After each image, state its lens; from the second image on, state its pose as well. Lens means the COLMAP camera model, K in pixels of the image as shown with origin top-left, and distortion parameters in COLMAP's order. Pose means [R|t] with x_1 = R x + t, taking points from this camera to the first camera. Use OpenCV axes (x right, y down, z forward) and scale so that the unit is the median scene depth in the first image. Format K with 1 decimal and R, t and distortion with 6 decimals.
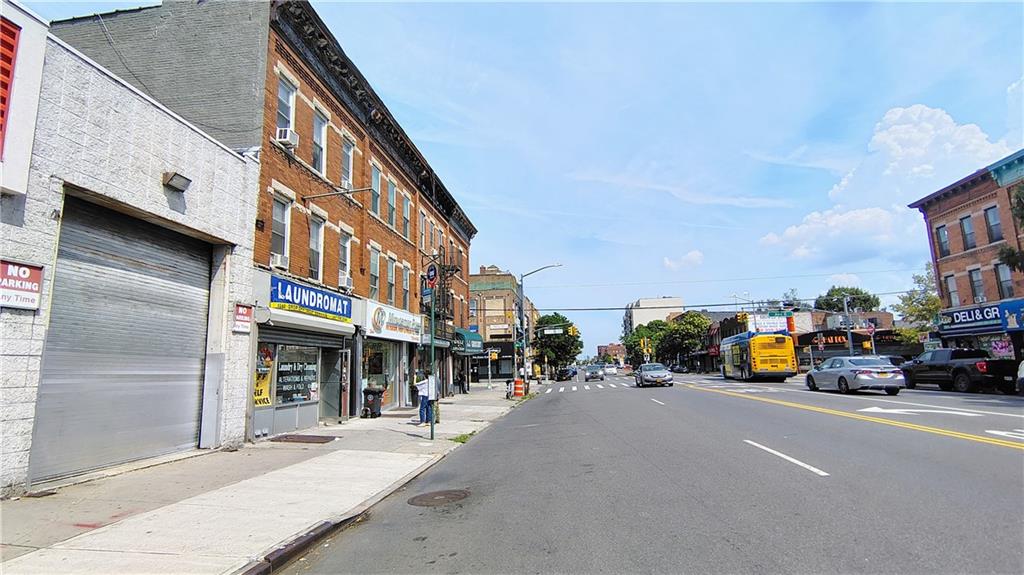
lens RADIAL K [[508.8, 0, 509.9], [0, 508.8, 286.1], [0, 0, 1]] dist [-0.022717, 0.002110]
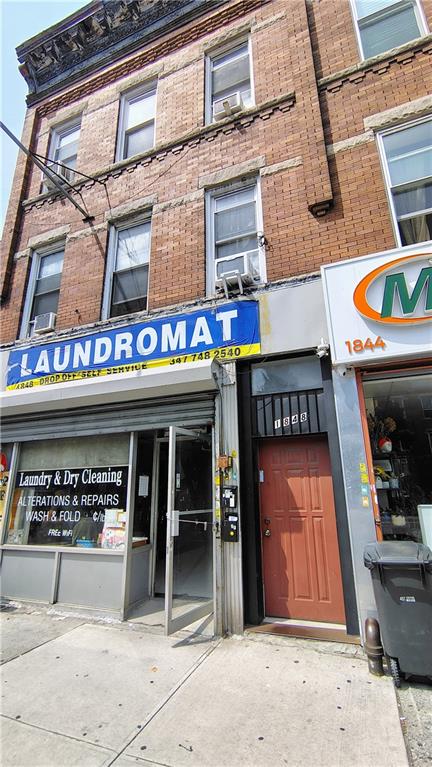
lens RADIAL K [[364.8, 0, 215.2], [0, 364.8, 385.2], [0, 0, 1]] dist [-0.001924, 0.001133]
pose [[-0.255940, -0.264226, -0.929881, -0.064184], [0.171791, 0.934178, -0.312730, 0.201633], [0.951306, -0.239785, -0.193702, 1.166282]]
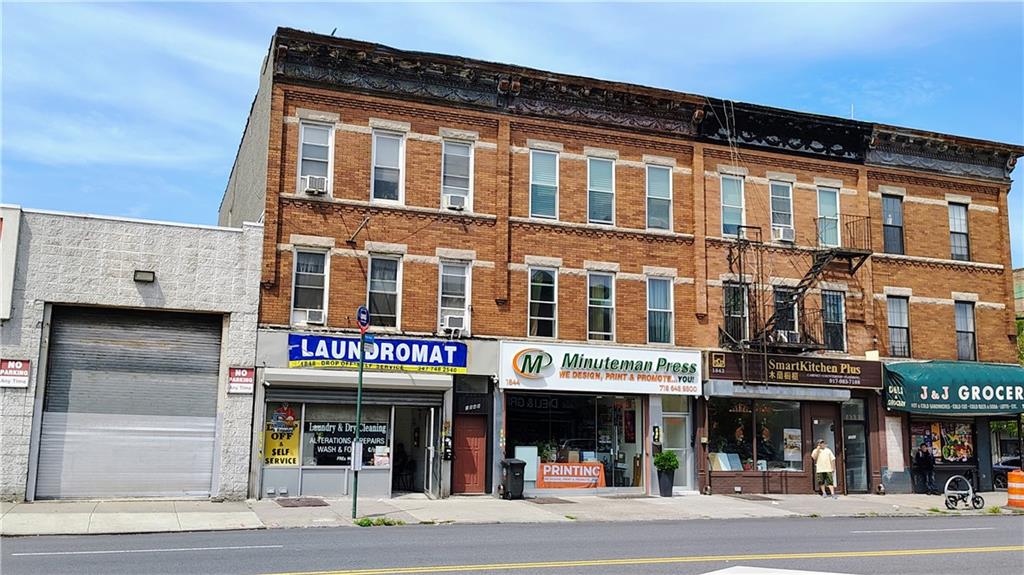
lens RADIAL K [[923.4, 0, 514.8], [0, 923.4, 287.3], [0, 0, 1]] dist [0.022409, -0.005571]
pose [[0.471976, -0.110521, -0.874657, 1.130398], [0.114735, 0.991374, -0.063357, 0.045595], [0.874114, -0.070451, 0.480585, 0.447675]]
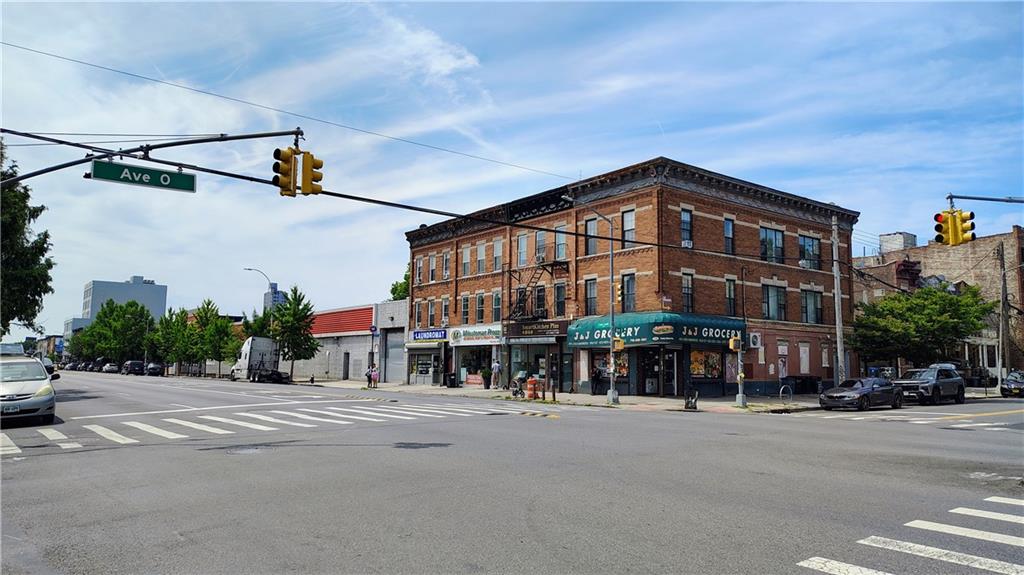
lens RADIAL K [[711.4, 0, 519.3], [0, 711.4, 286.8], [0, 0, 1]] dist [0.029839, -0.006114]
pose [[-0.703091, -0.059791, -0.708582, 1.813212], [0.121550, 0.971689, -0.202600, 0.562358], [0.700634, -0.228575, -0.675918, 3.744726]]
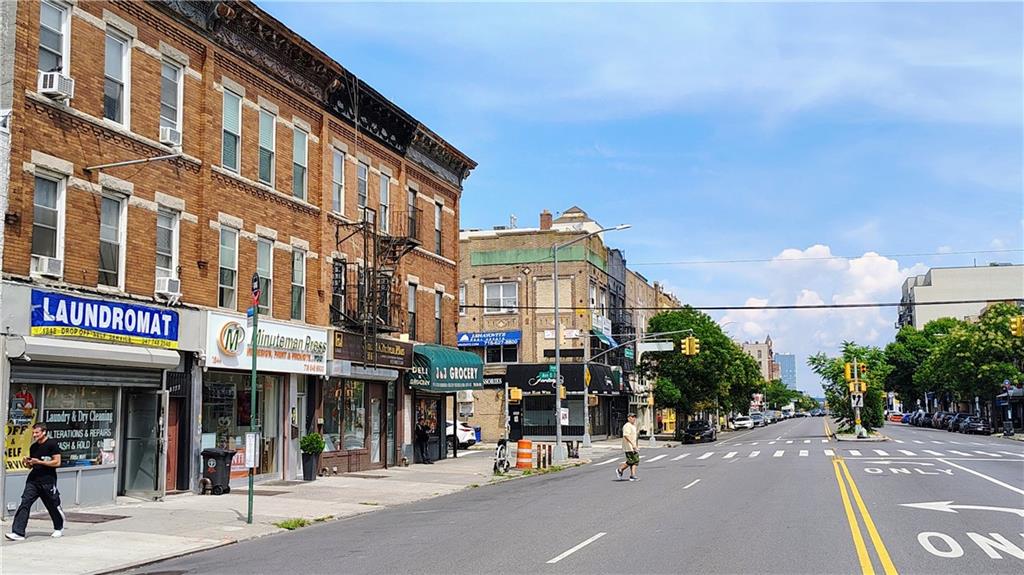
lens RADIAL K [[1090.0, 0, 514.1], [0, 1090.0, 282.2], [0, 0, 1]] dist [0.039947, 0.000000]
pose [[0.989804, 0.002413, -0.142413, 0.359287], [0.003721, 0.999077, 0.042791, -0.080888], [0.142385, -0.042884, 0.988882, -0.369229]]
